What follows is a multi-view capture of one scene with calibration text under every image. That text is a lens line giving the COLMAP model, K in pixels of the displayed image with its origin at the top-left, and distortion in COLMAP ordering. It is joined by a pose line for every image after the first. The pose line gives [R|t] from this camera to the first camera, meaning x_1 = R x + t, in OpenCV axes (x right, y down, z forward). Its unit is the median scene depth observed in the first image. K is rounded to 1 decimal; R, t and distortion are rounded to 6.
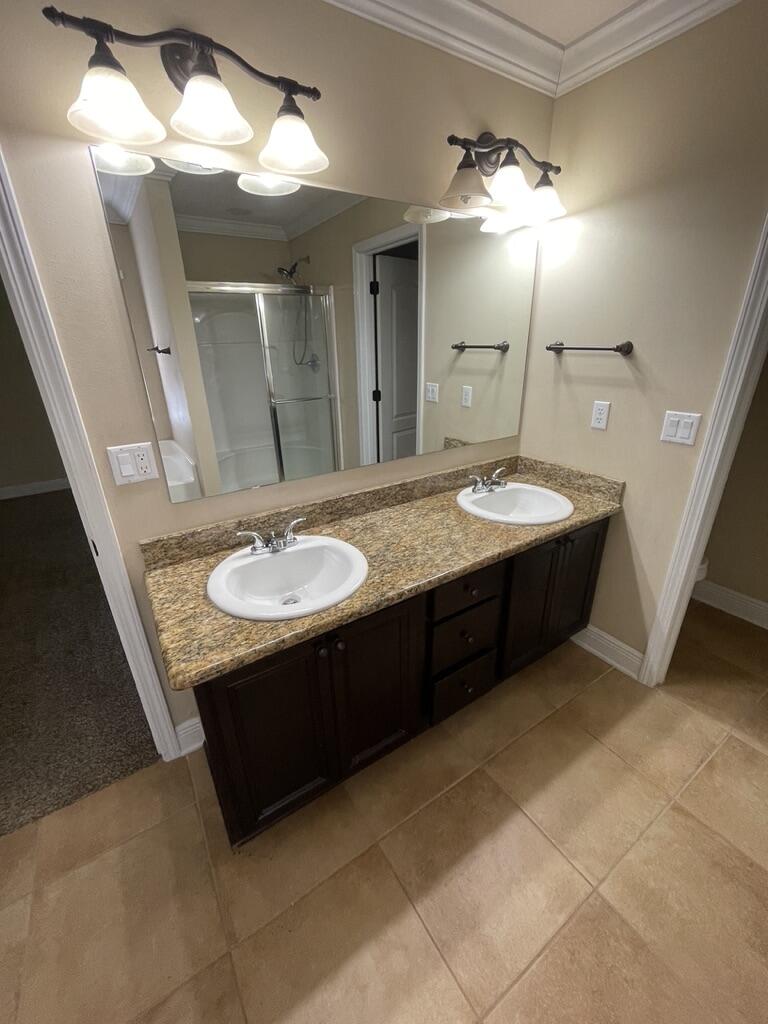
lens RADIAL K [[418.6, 0, 385.3], [0, 418.6, 513.6], [0, 0, 1]] dist [-0.001673, -0.000093]
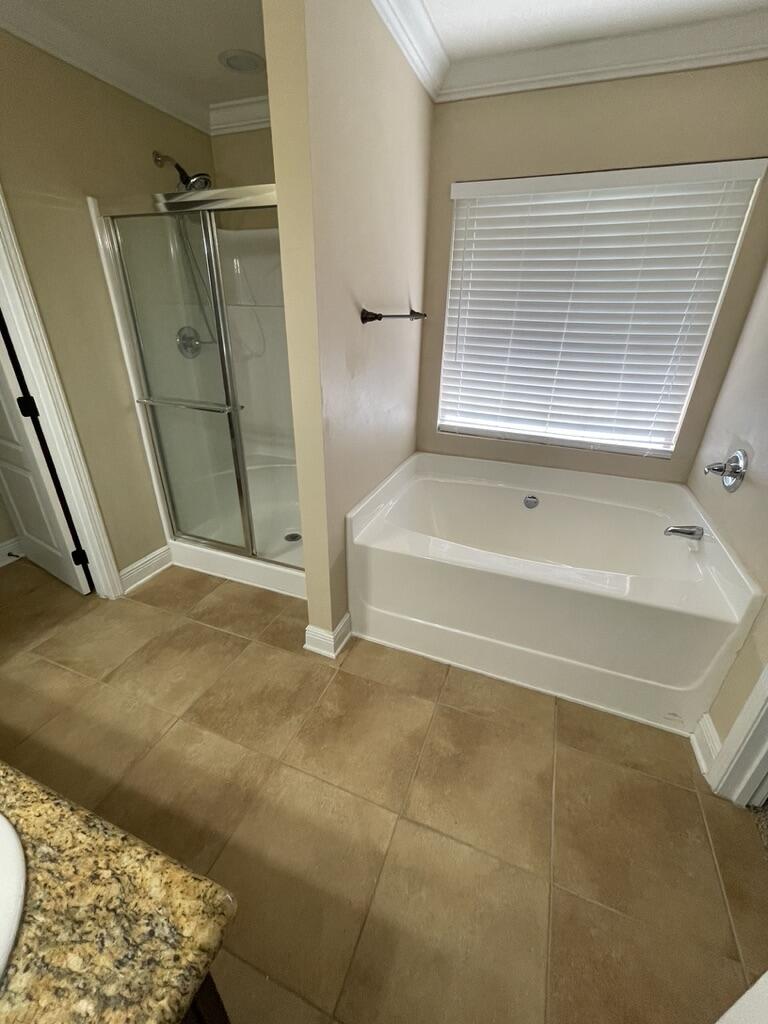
lens RADIAL K [[418.6, 0, 384.3], [0, 418.6, 512.3], [0, 0, 1]] dist [-0.001673, -0.000093]
pose [[-0.579648, -0.344894, 0.738279, -0.668995], [0.313341, 0.742011, 0.592652, -0.200453], [-0.752213, 0.574863, -0.322036, 0.561924]]
